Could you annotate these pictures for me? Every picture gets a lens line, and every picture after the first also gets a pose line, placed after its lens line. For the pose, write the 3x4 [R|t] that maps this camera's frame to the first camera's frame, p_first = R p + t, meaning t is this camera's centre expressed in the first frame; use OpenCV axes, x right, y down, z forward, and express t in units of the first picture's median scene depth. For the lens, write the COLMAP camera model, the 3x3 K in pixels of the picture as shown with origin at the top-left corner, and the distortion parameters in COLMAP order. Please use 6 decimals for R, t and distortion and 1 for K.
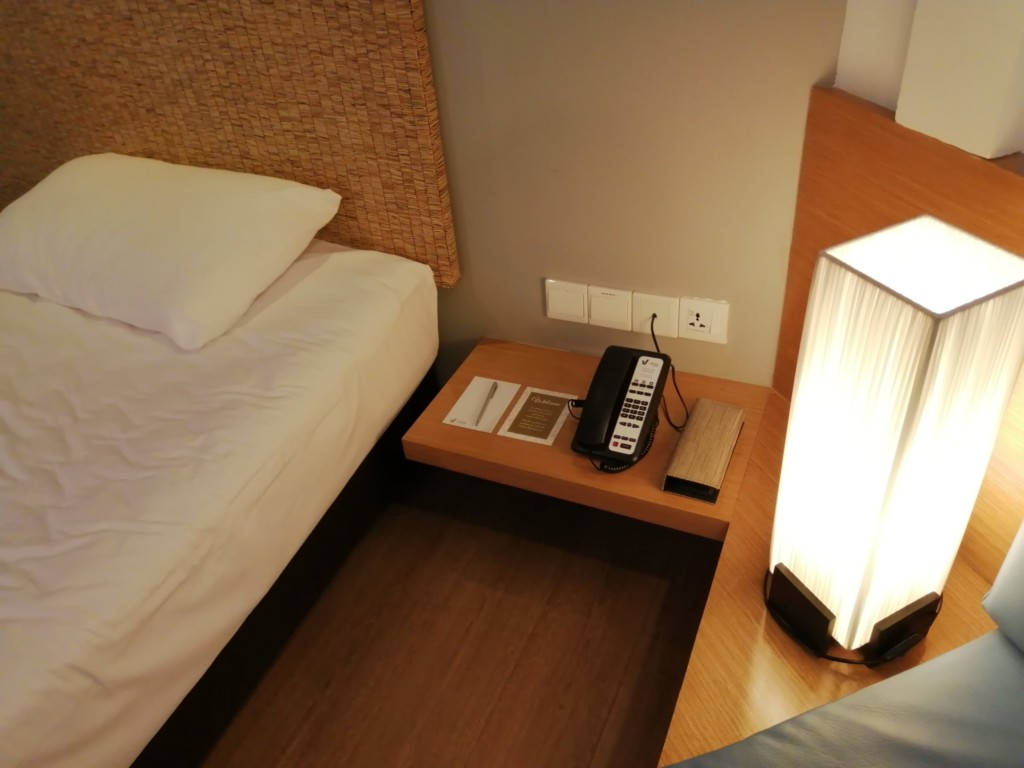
lens RADIAL K [[824.4, 0, 511.8], [0, 824.4, 383.9], [0, 0, 1]] dist [0.068996, -0.124113]
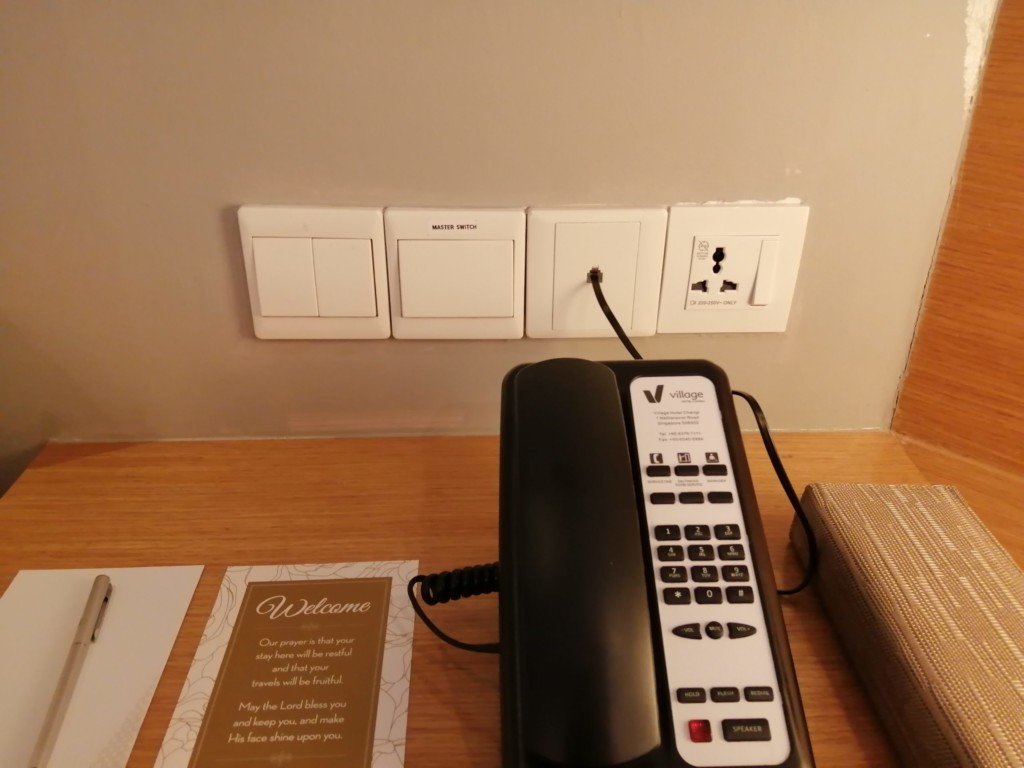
lens RADIAL K [[824.4, 0, 506.7], [0, 824.4, 383.8], [0, 0, 1]] dist [0.068996, -0.124113]
pose [[0.897408, -0.122137, 0.423960, -0.009105], [0.196107, 0.971201, -0.135315, -0.000543], [-0.395223, 0.204575, 0.895516, 0.727432]]
